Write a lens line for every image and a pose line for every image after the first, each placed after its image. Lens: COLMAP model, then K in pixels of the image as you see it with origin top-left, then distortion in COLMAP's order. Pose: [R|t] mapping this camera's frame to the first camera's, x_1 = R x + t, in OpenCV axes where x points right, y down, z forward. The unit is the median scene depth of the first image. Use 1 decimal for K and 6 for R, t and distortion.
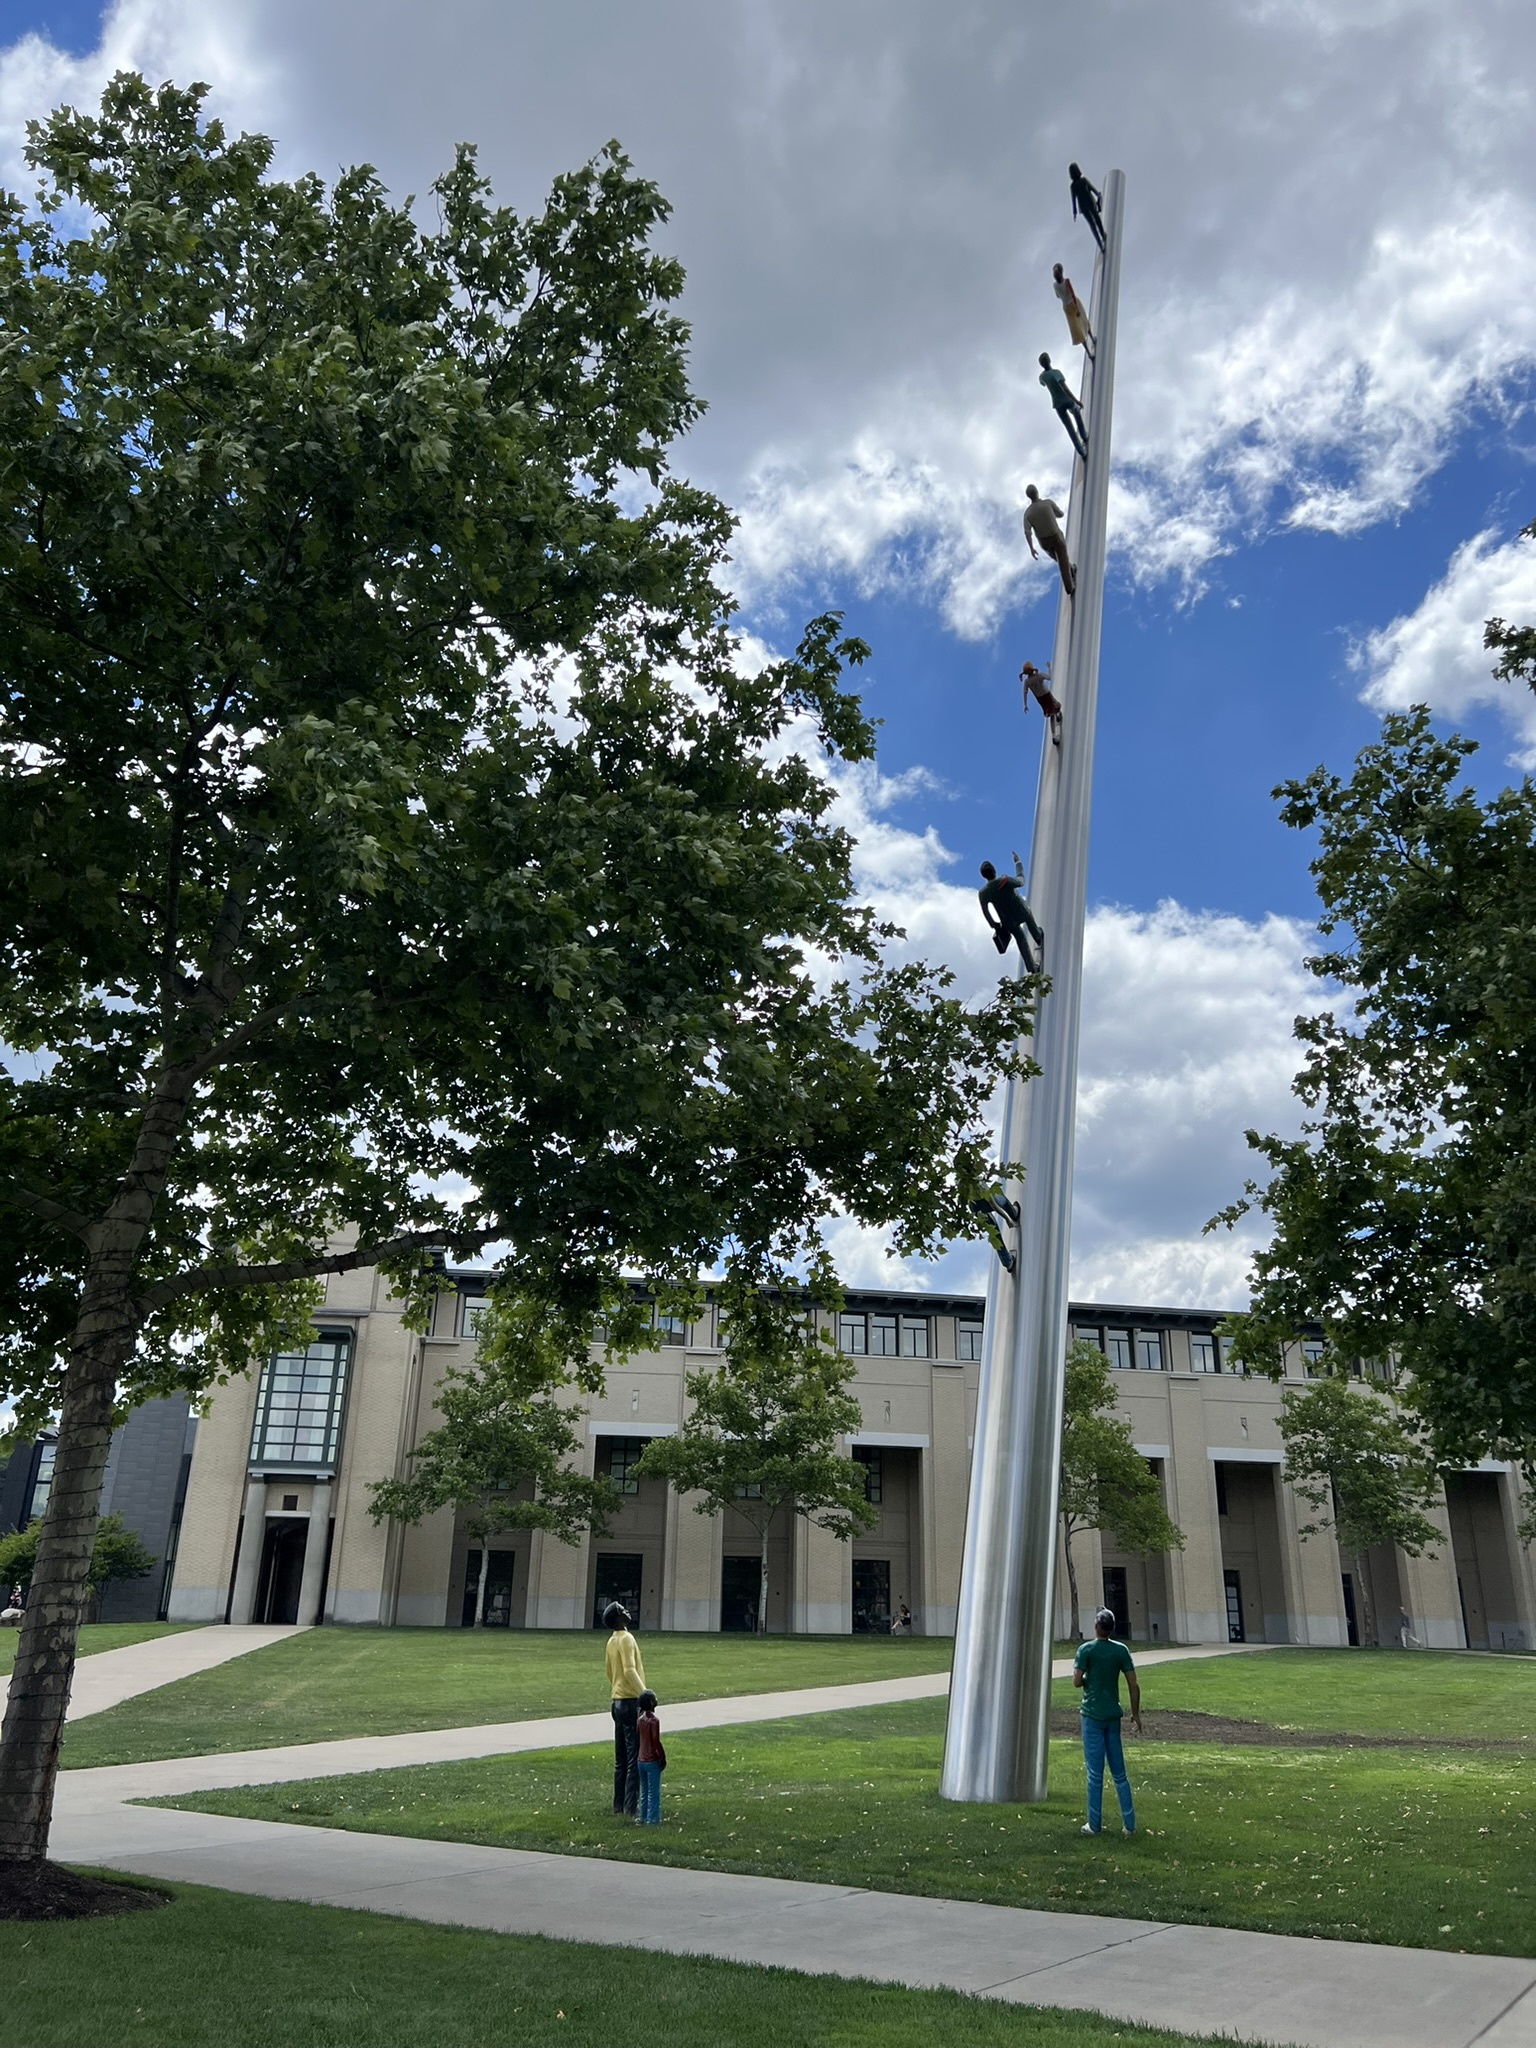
lens RADIAL K [[1679.4, 0, 771.3], [0, 1679.4, 1109.6], [0, 0, 1]] dist [0.016911, 0.007833]
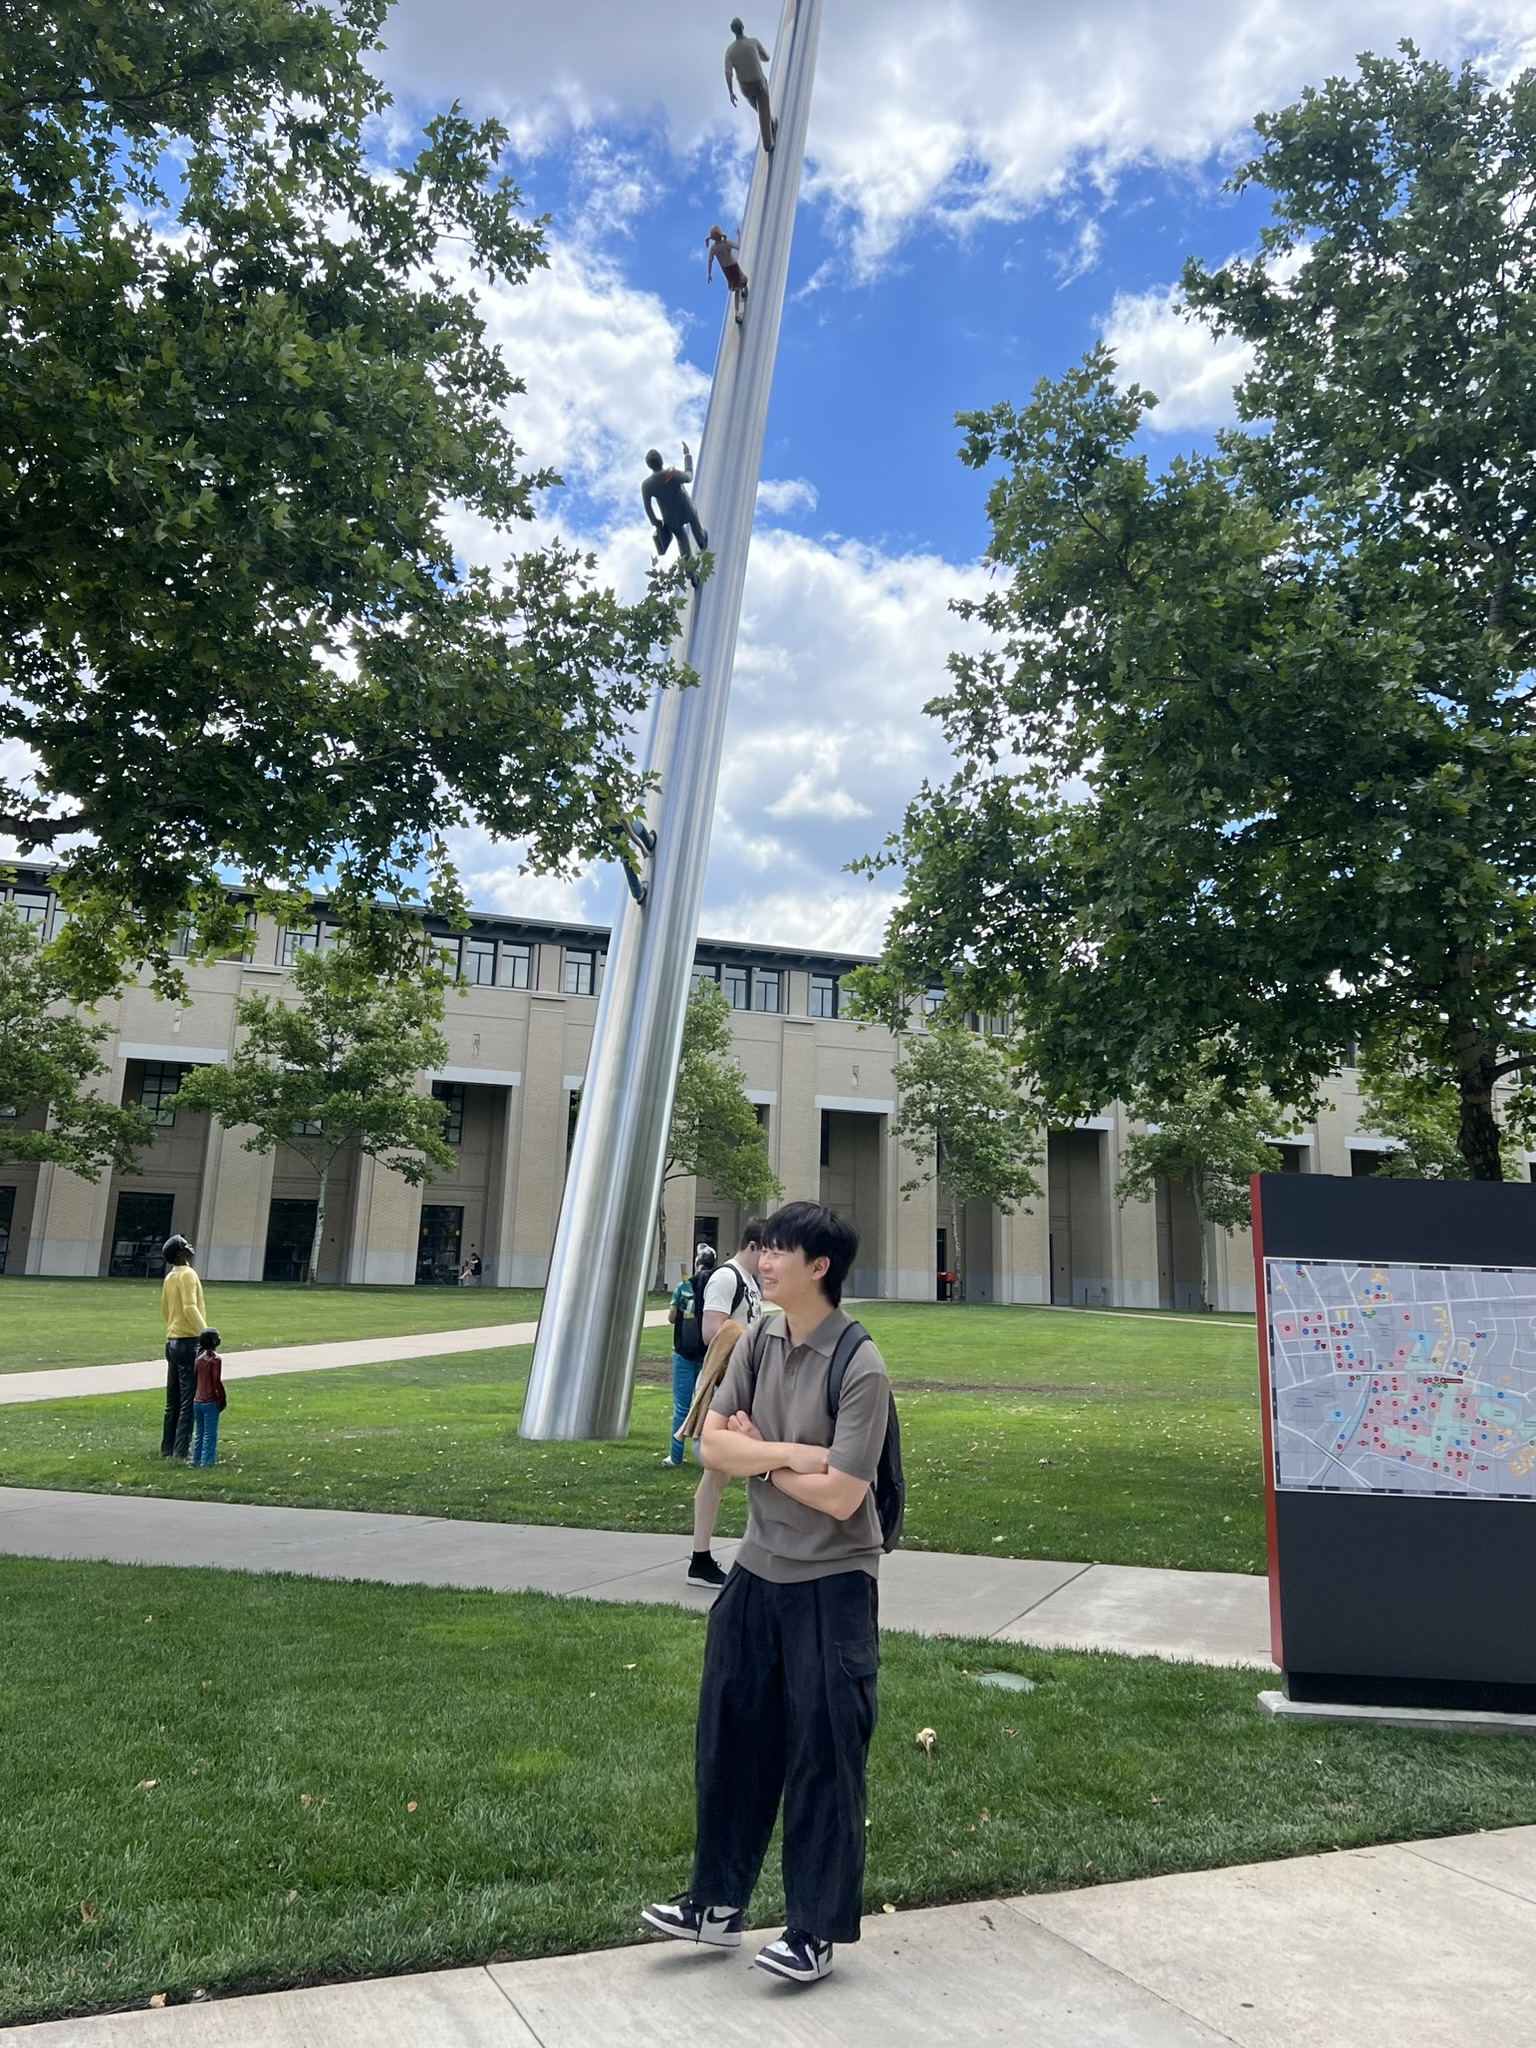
lens RADIAL K [[1547.1, 0, 768.0], [0, 1547.1, 1024.0], [0, 0, 1]] dist [-0.001265, -0.004380]
pose [[0.980693, 0.049611, 0.189157, 0.060703], [-0.083209, 0.981215, 0.174053, 0.009424], [-0.176968, -0.186432, 0.966398, 0.158614]]
